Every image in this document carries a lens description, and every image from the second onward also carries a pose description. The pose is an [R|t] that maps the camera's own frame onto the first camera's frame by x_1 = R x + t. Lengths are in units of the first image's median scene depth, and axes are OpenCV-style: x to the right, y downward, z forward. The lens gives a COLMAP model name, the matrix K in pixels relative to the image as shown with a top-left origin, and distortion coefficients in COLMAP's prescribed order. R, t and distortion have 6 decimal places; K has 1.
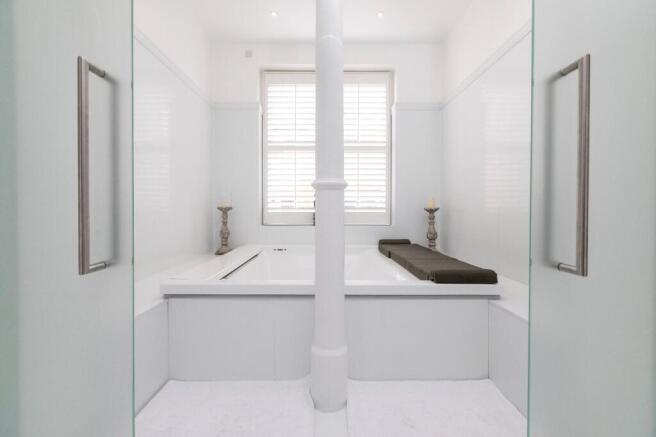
lens RADIAL K [[290.9, 0, 332.4], [0, 290.9, 216.4], [0, 0, 1]] dist [-0.000945, -0.000401]
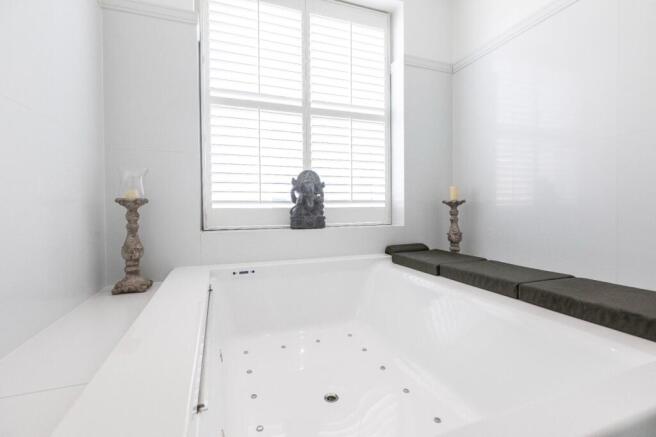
lens RADIAL K [[290.9, 0, 324.6], [0, 290.9, 214.4], [0, 0, 1]] dist [-0.000945, -0.000401]
pose [[0.936996, -0.016647, 0.348944, -0.225505], [0.015771, 0.999861, 0.005353, -0.001862], [-0.348985, 0.000487, 0.937128, 0.391758]]
